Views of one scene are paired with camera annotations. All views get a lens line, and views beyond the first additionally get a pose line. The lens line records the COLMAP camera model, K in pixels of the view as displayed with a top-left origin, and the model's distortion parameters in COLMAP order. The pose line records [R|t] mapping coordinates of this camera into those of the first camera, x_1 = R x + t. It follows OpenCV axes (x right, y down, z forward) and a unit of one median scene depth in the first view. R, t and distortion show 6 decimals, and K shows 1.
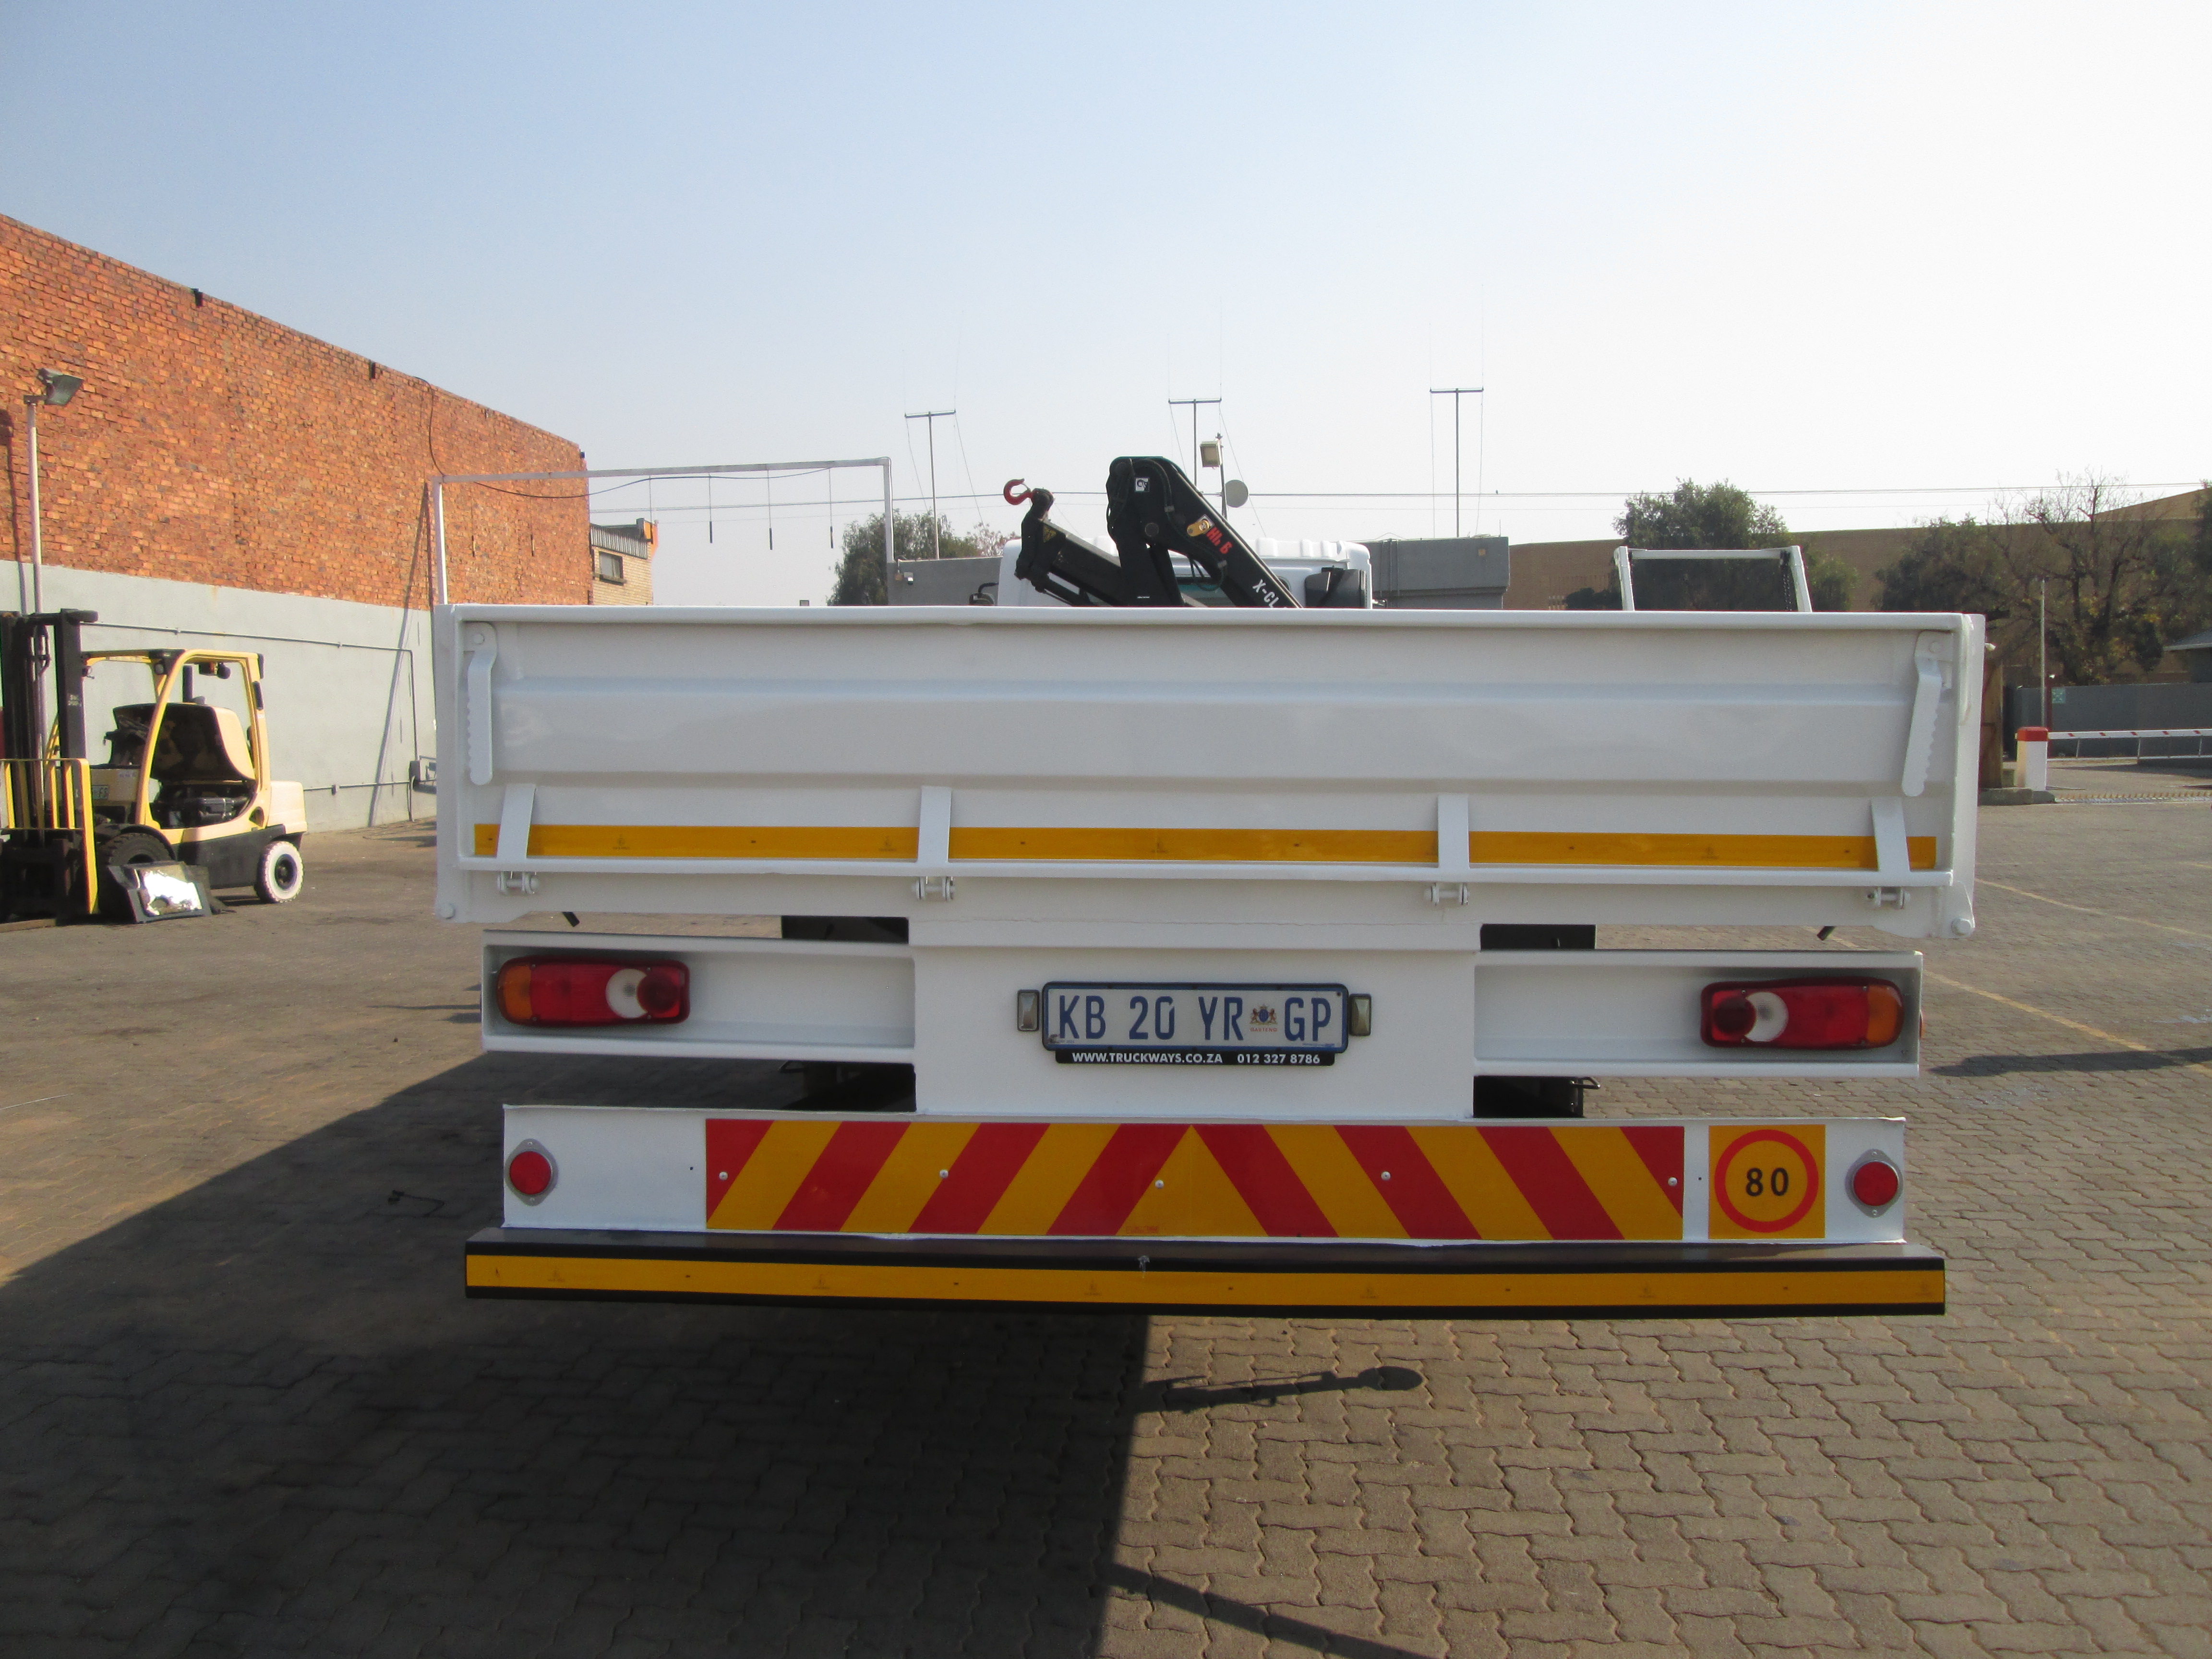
lens RADIAL K [[1820.9, 0, 1116.8], [0, 1820.9, 735.0], [0, 0, 1]] dist [-0.055439, 0.039192]
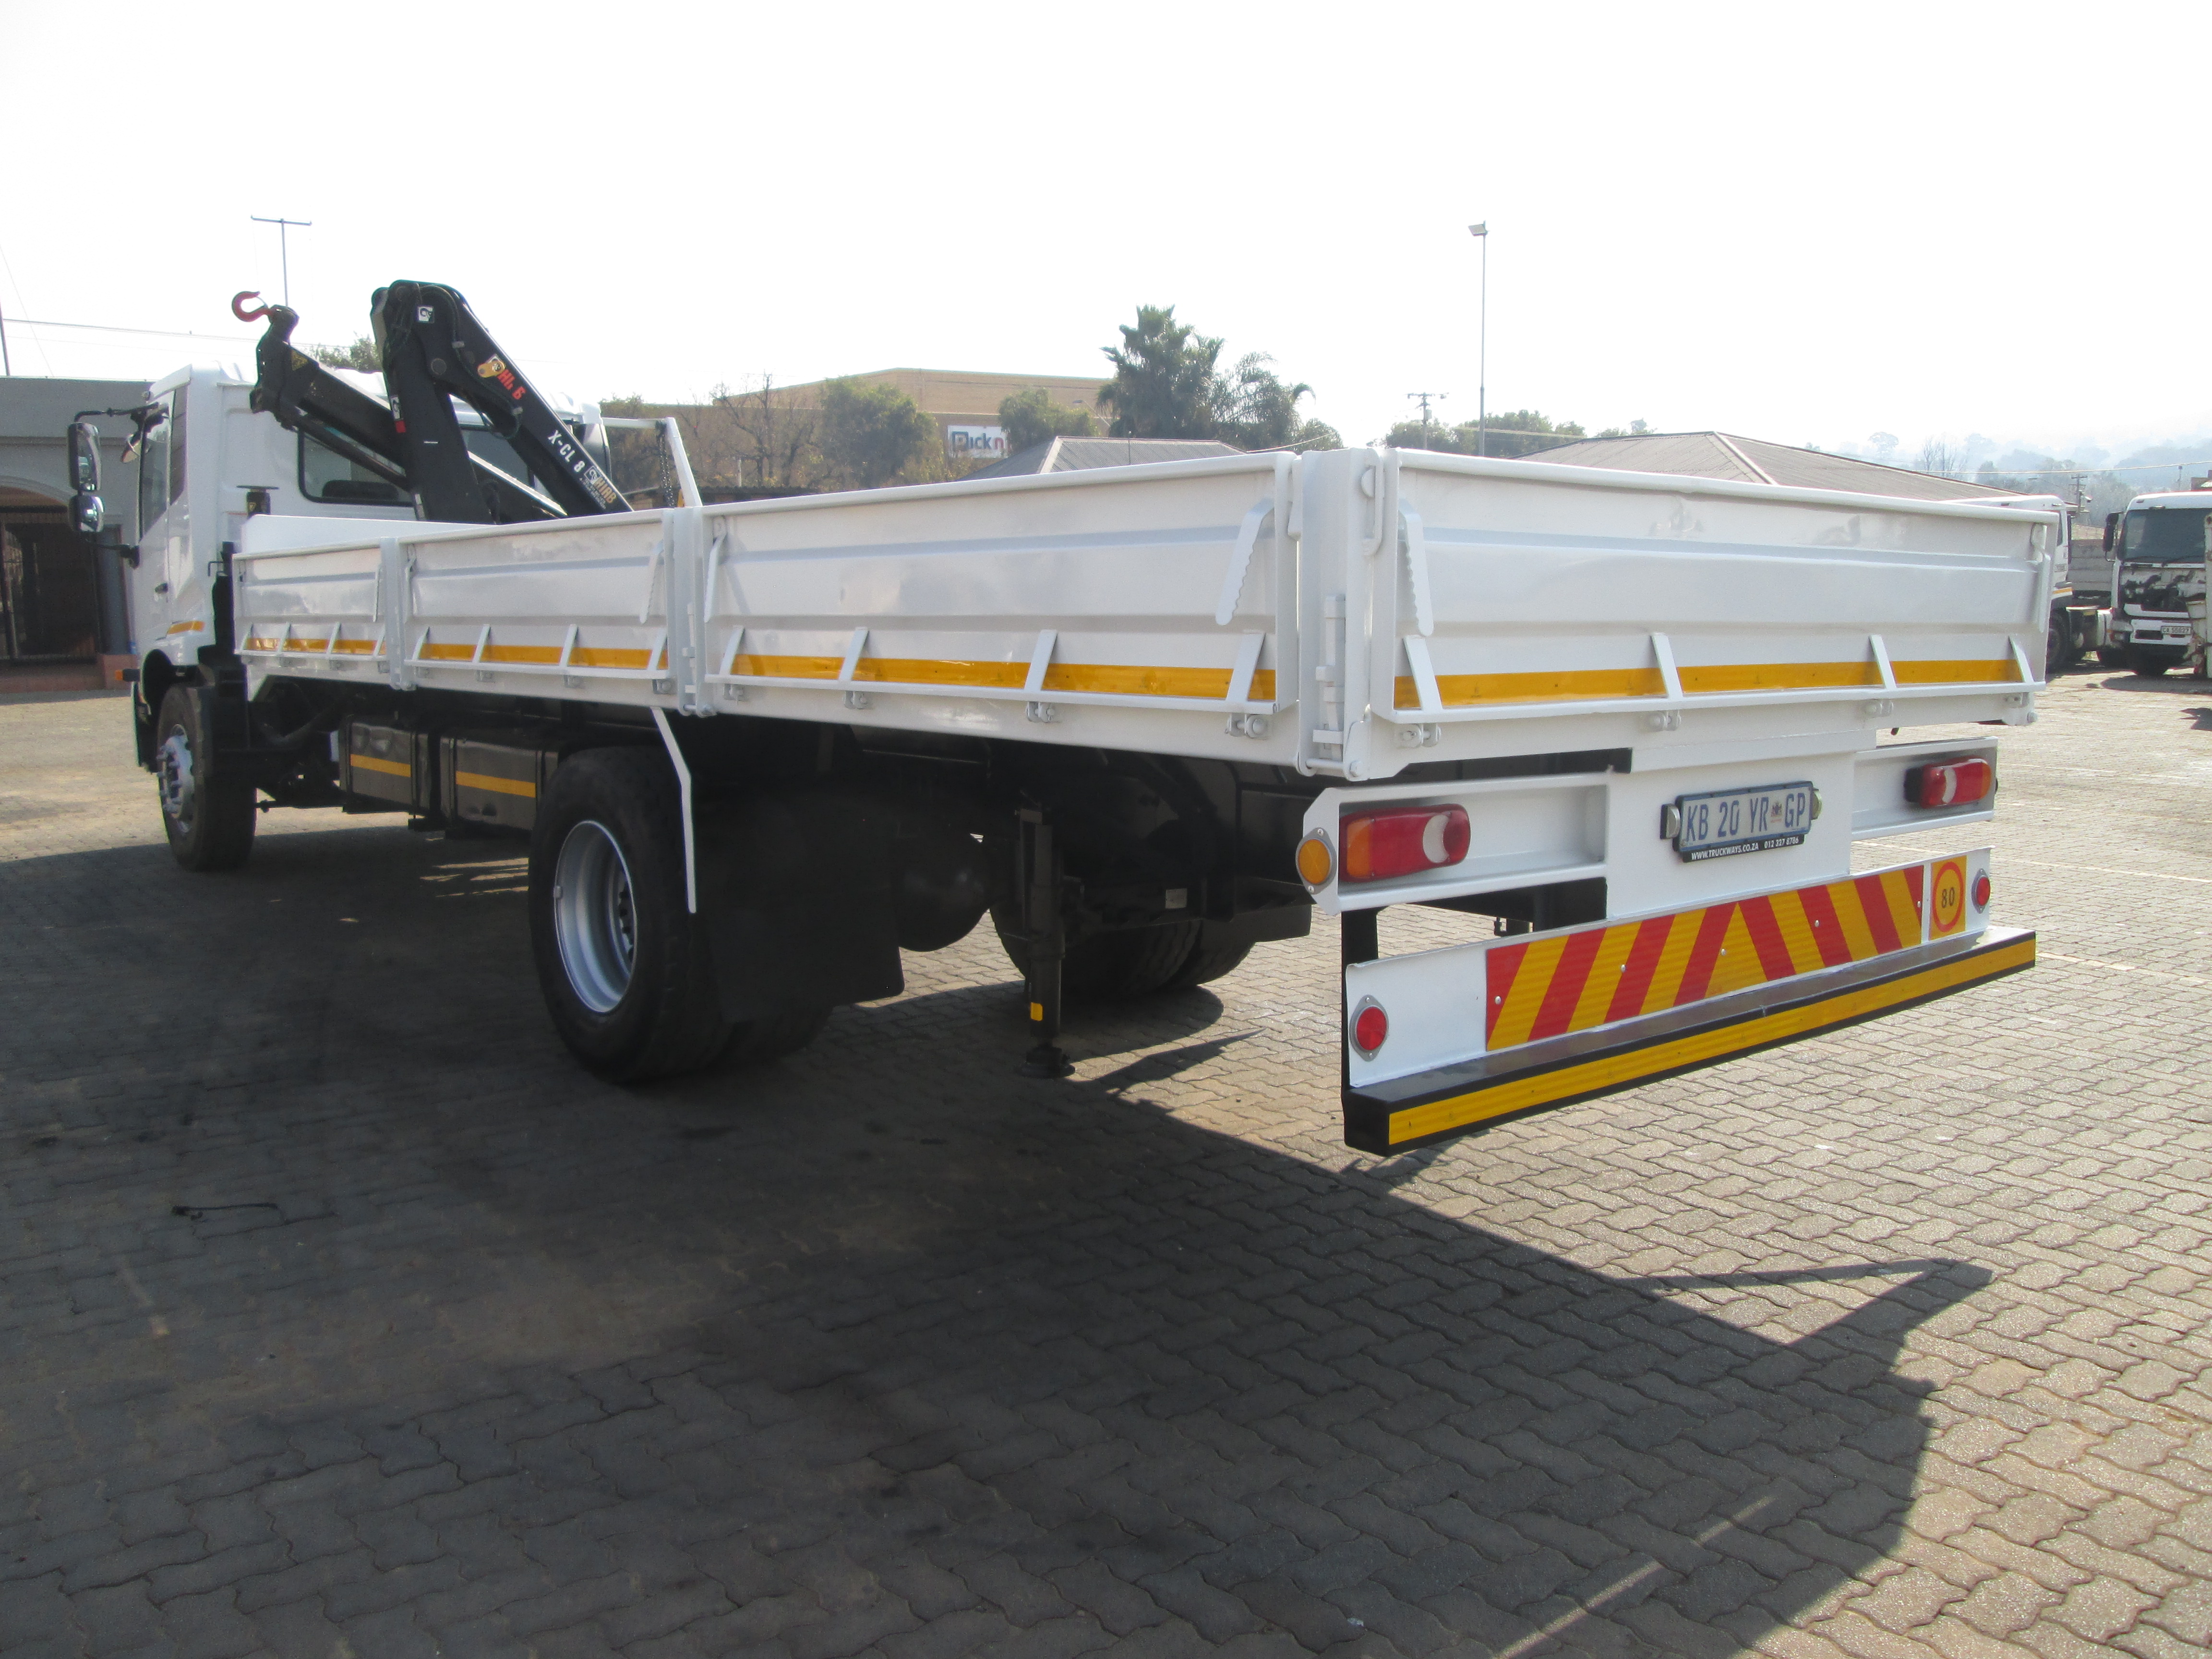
lens RADIAL K [[1820.9, 0, 1116.8], [0, 1820.9, 735.0], [0, 0, 1]] dist [-0.055439, 0.039192]
pose [[0.739427, -0.047889, 0.671532, -0.178976], [-0.000741, 0.997408, 0.071943, 0.001778], [-0.673237, -0.053694, 0.737475, 0.060888]]
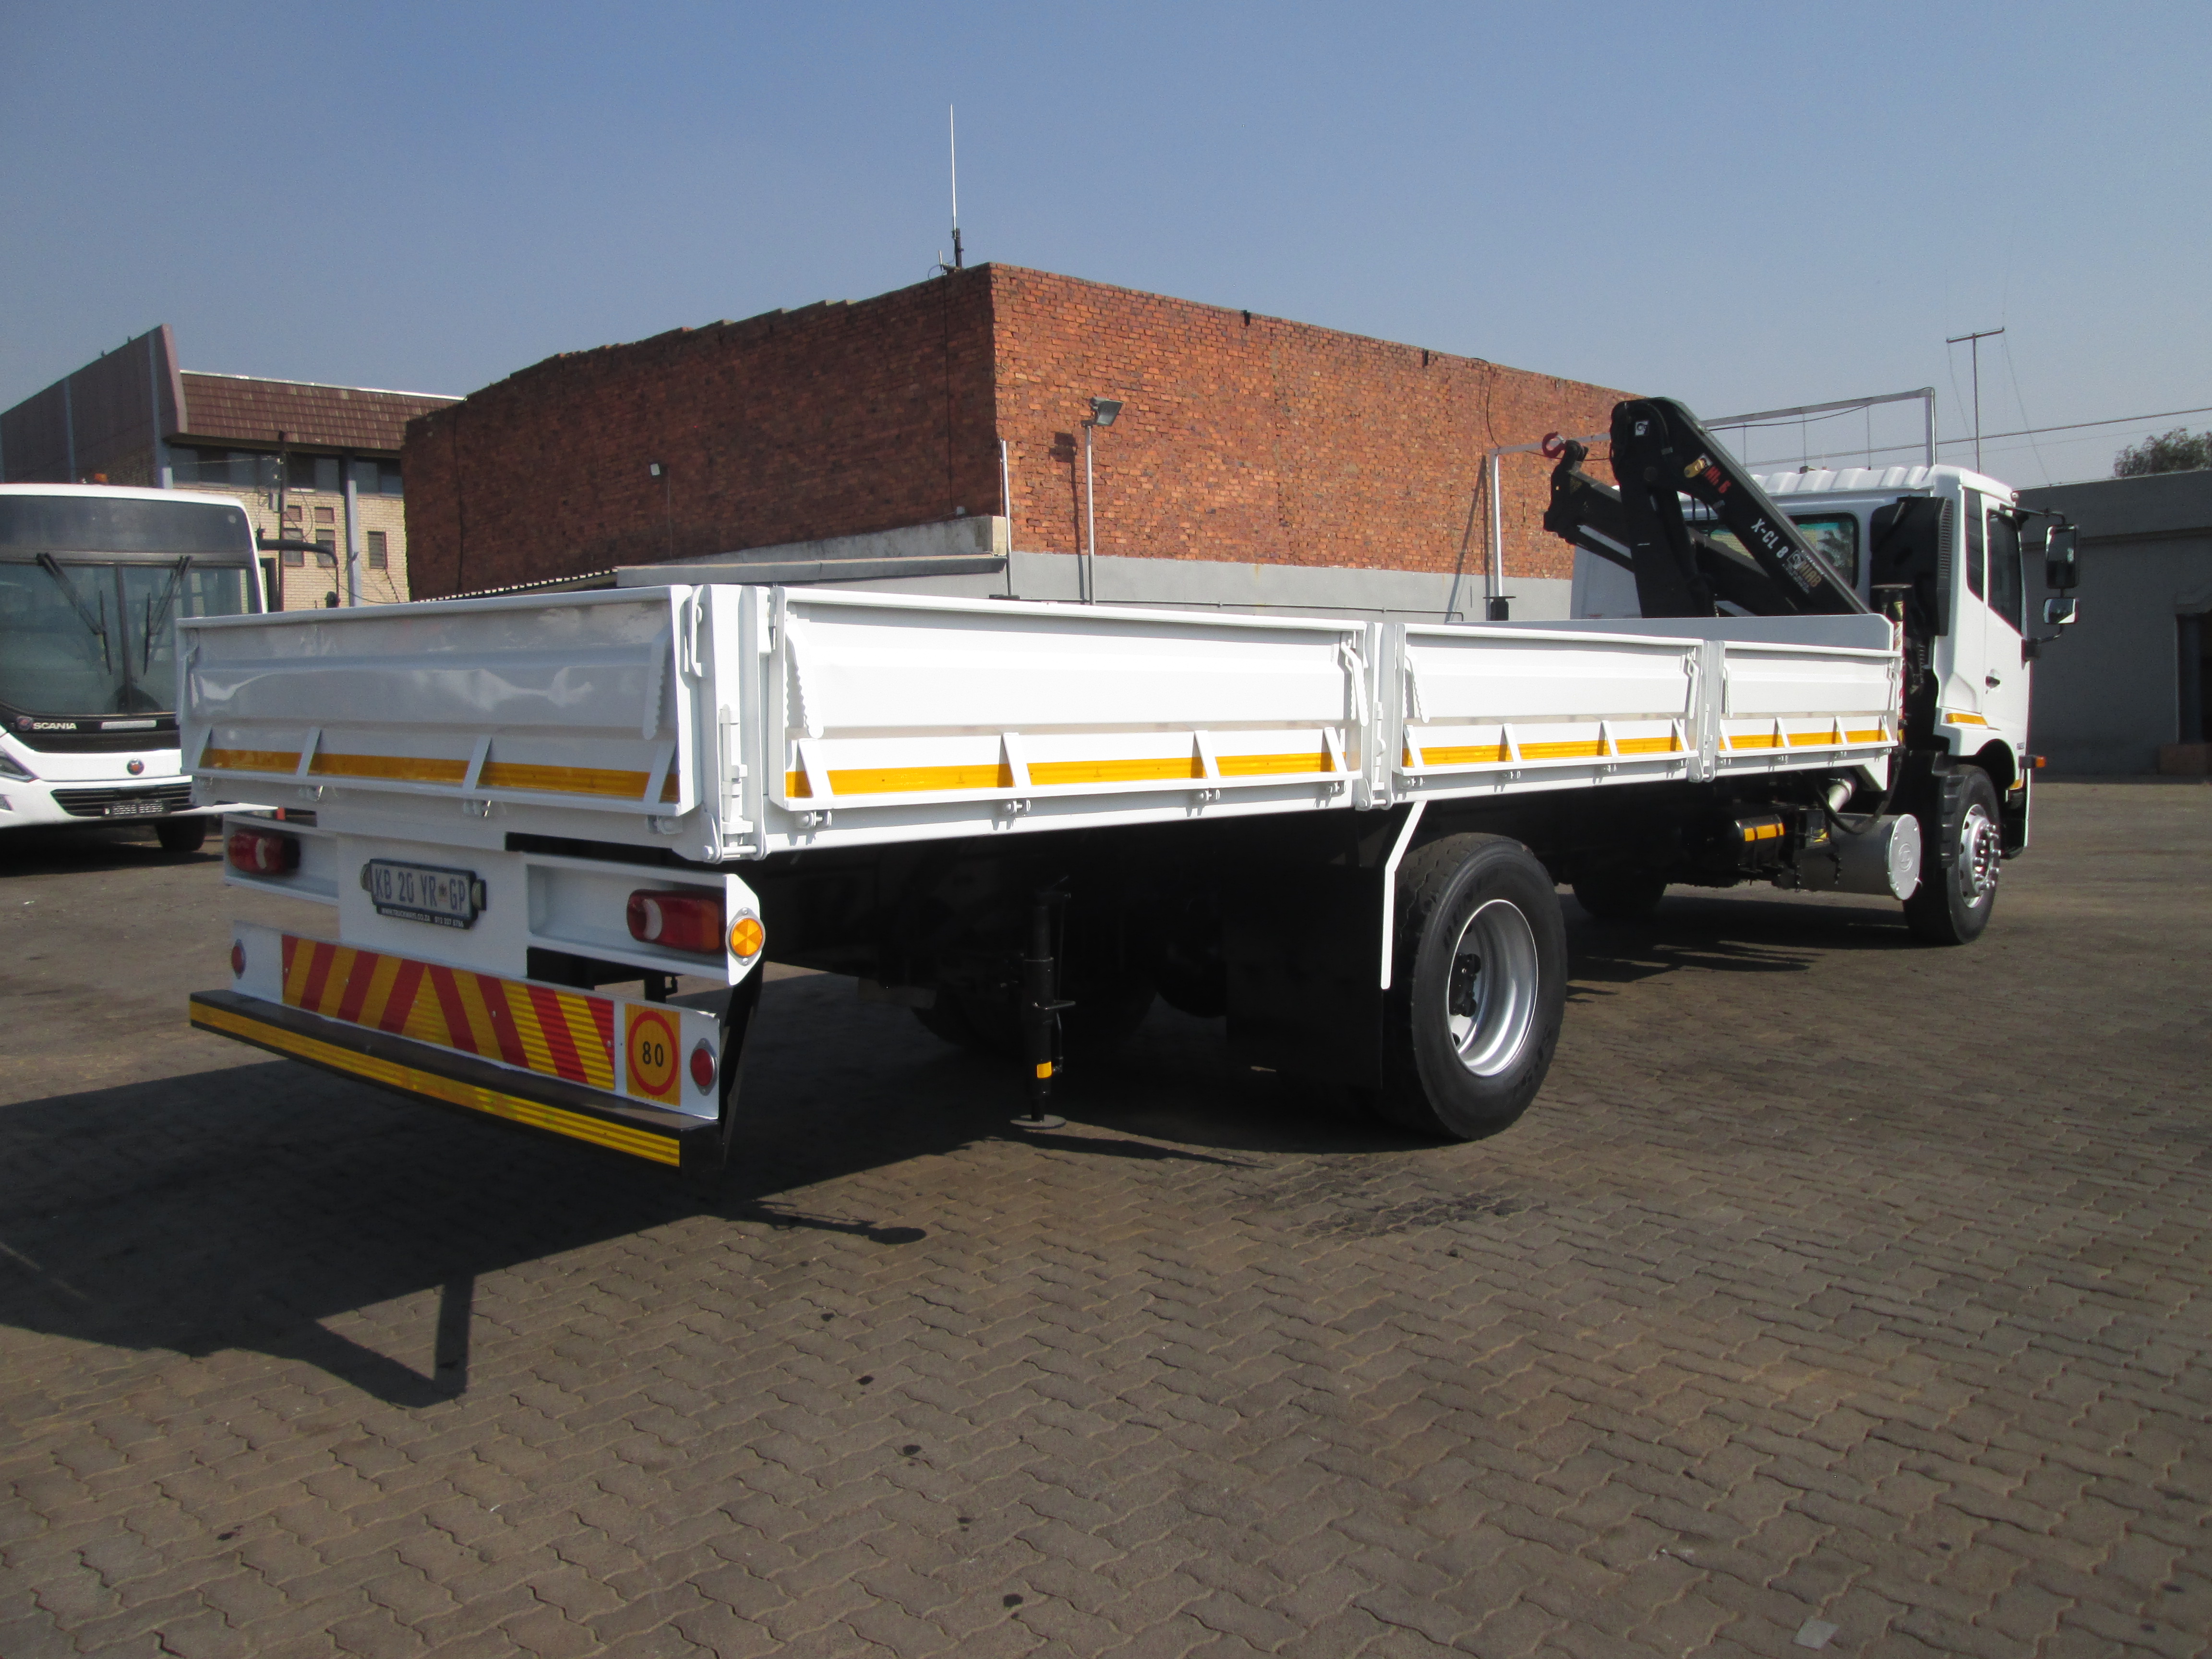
lens RADIAL K [[1820.9, 0, 1116.8], [0, 1820.9, 735.0], [0, 0, 1]] dist [-0.055439, 0.039192]
pose [[0.766522, 0.008270, -0.642164, 0.222730], [0.007907, 0.999720, 0.022313, 0.001017], [0.642169, -0.022181, 0.766242, 0.042219]]
